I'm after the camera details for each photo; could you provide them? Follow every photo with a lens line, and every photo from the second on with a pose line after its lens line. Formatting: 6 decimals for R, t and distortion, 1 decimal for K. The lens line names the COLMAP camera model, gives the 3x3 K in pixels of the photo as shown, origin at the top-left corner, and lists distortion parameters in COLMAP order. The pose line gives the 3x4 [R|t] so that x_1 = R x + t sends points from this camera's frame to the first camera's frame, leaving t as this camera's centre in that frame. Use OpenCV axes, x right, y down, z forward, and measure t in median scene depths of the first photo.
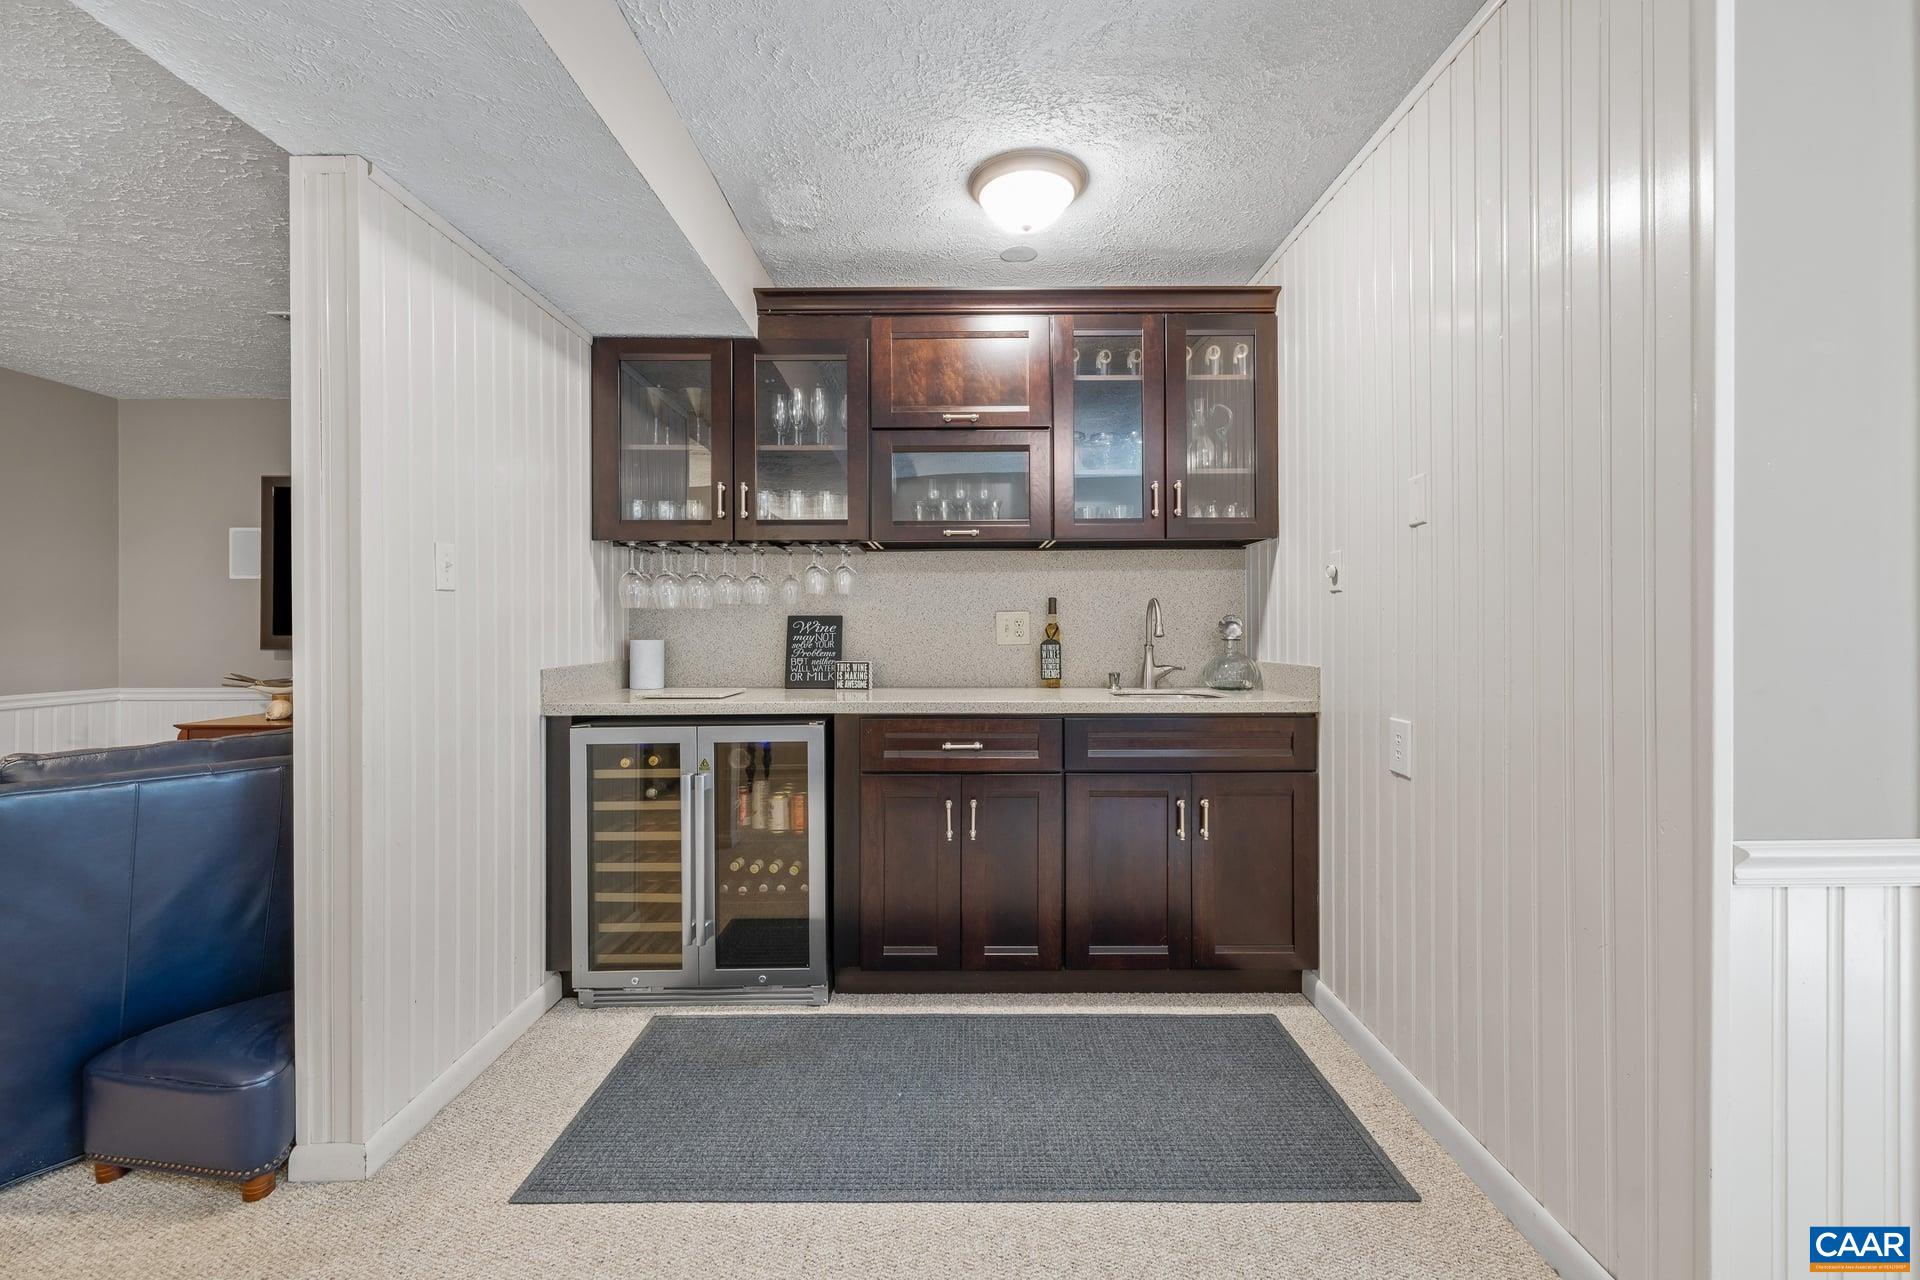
lens RADIAL K [[815.3, 0, 958.3], [0, 815.3, 627.4], [0, 0, 1]] dist [0.004083, 0.000103]
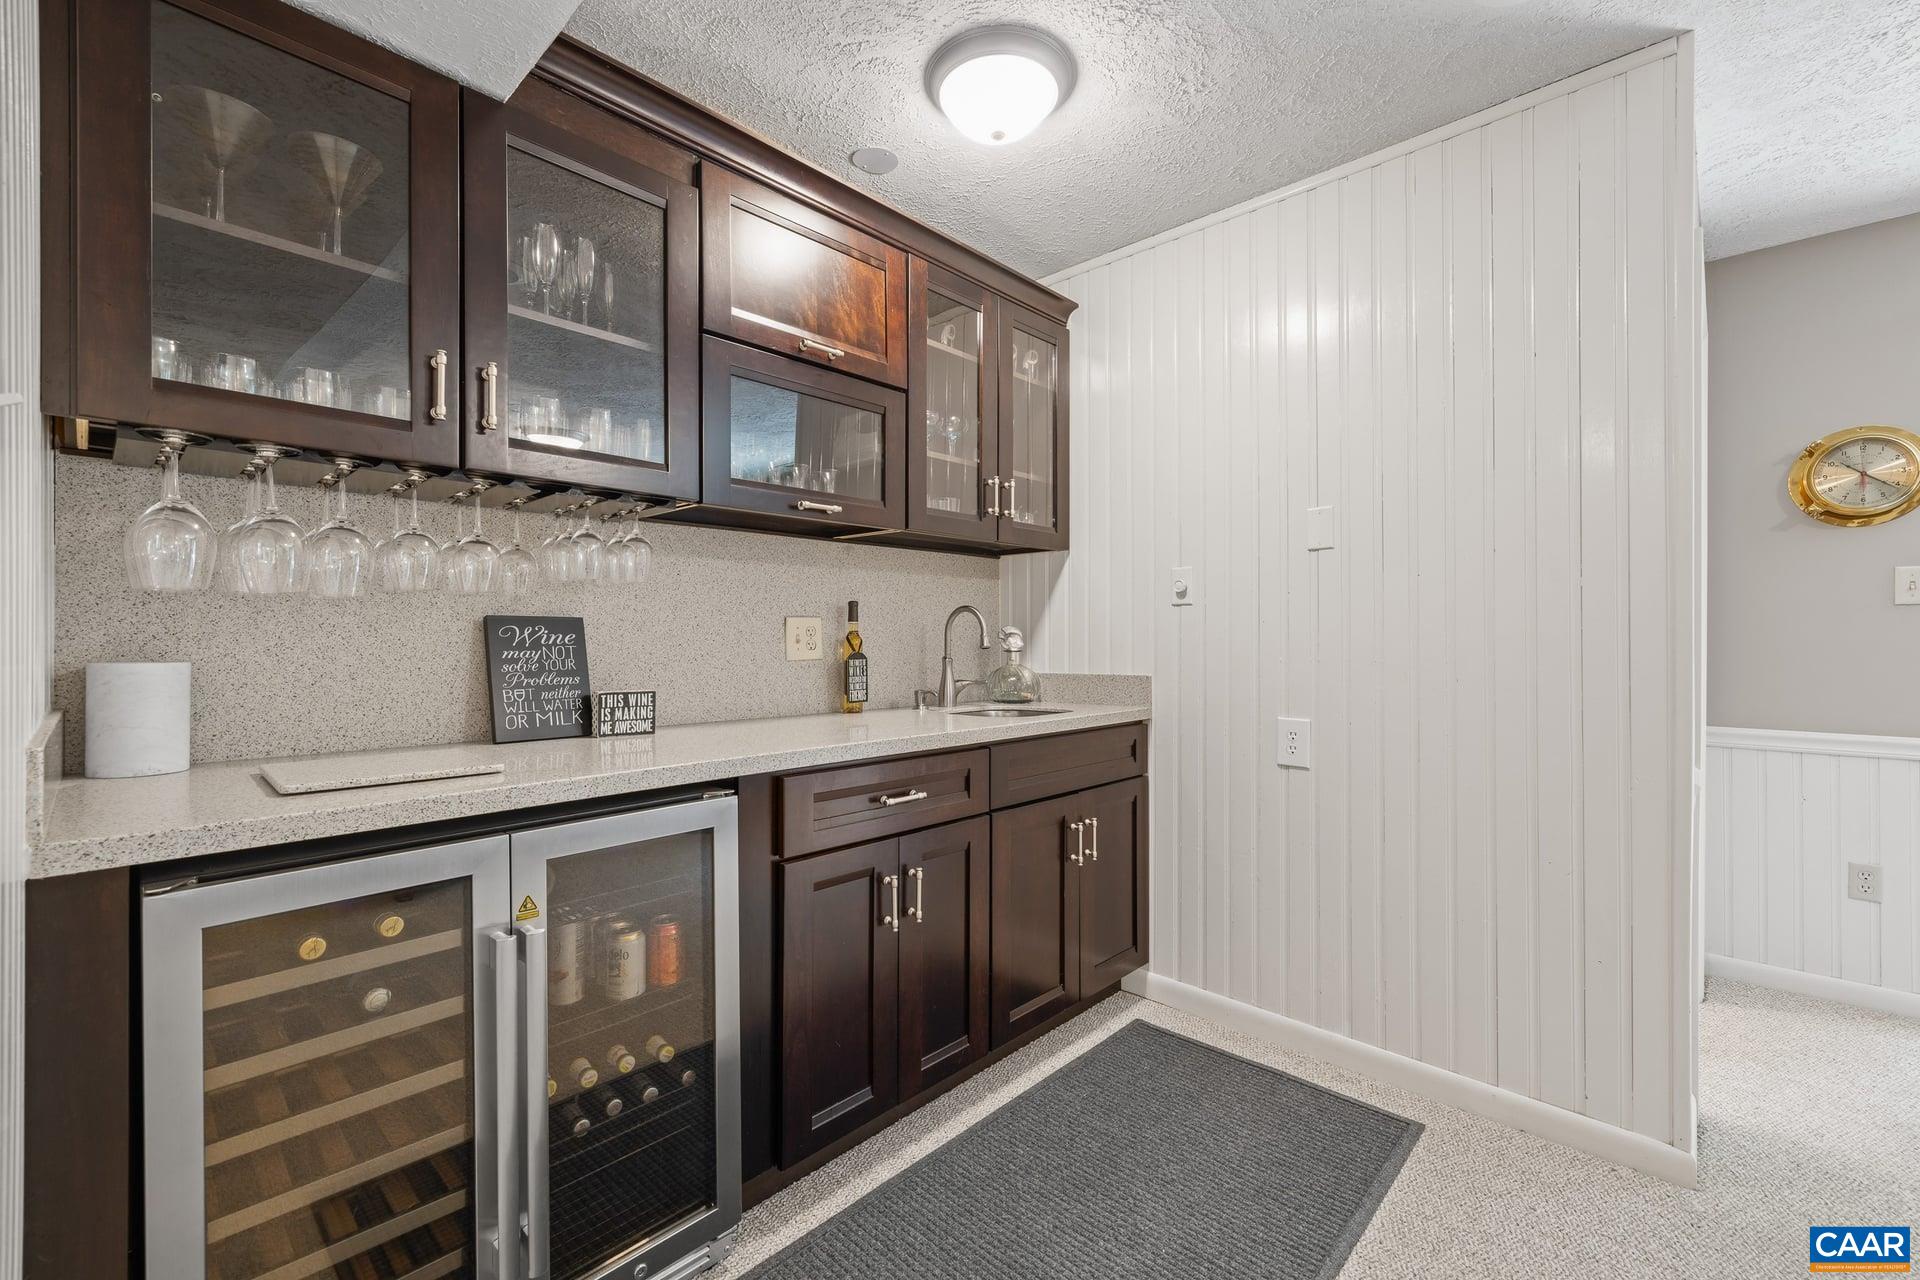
lens RADIAL K [[815.3, 0, 959.9], [0, 815.3, 641.7], [0, 0, 1]] dist [0.004083, 0.000103]
pose [[0.678082, 0.000443, 0.734987, -0.422158], [-0.000929, 1.000000, 0.000255, 0.003595], [-0.734986, -0.000856, 0.678082, 0.392301]]
